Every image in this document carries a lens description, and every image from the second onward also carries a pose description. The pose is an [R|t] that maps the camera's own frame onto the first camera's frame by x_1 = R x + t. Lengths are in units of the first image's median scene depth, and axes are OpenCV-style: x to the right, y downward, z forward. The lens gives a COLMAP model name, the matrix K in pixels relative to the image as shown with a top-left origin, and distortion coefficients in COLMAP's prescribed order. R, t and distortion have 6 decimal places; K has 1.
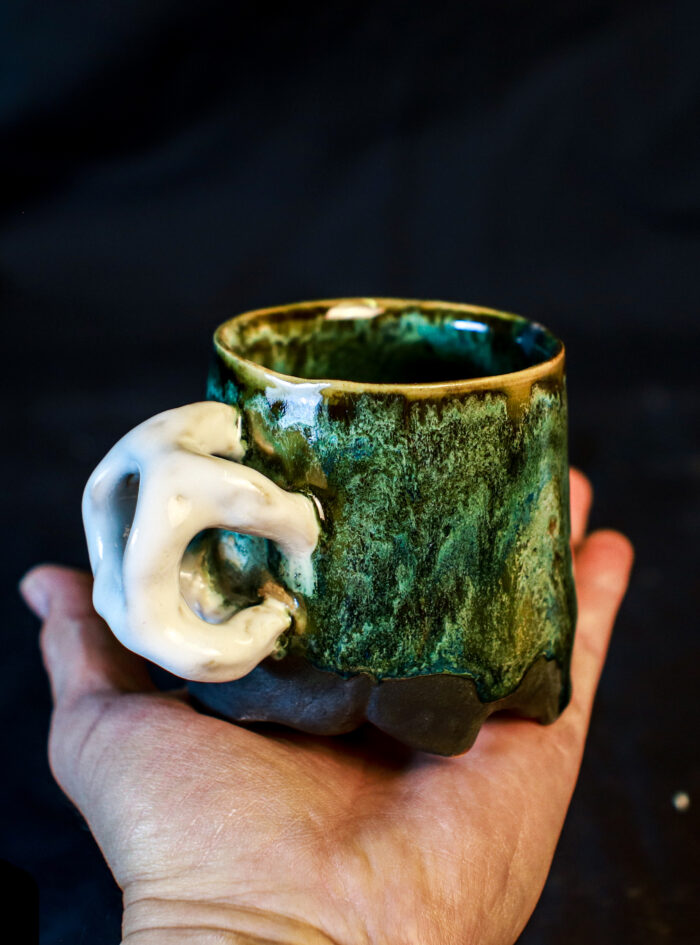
lens RADIAL K [[1779.3, 0, 350.0], [0, 1779.3, 472.5], [0, 0, 1]] dist [-0.051596, -0.009030]
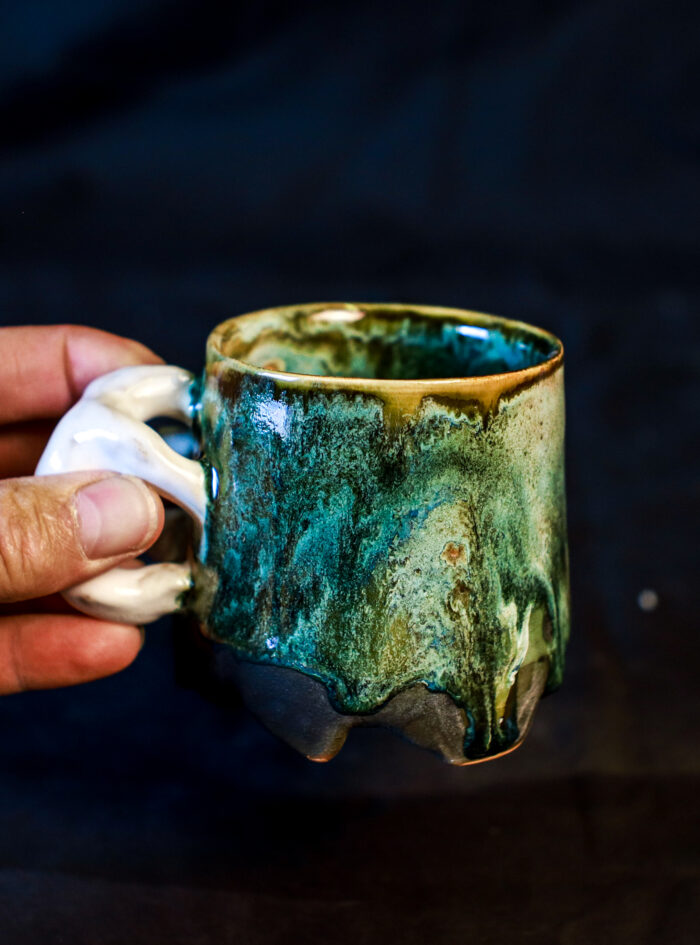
lens RADIAL K [[1779.3, 0, 350.0], [0, 1779.3, 472.5], [0, 0, 1]] dist [-0.051596, -0.009030]
pose [[0.790350, 0.176297, -0.586742, 0.645866], [-0.198834, 0.979674, 0.026529, -0.027188], [0.579493, 0.095697, 0.809339, 0.203785]]
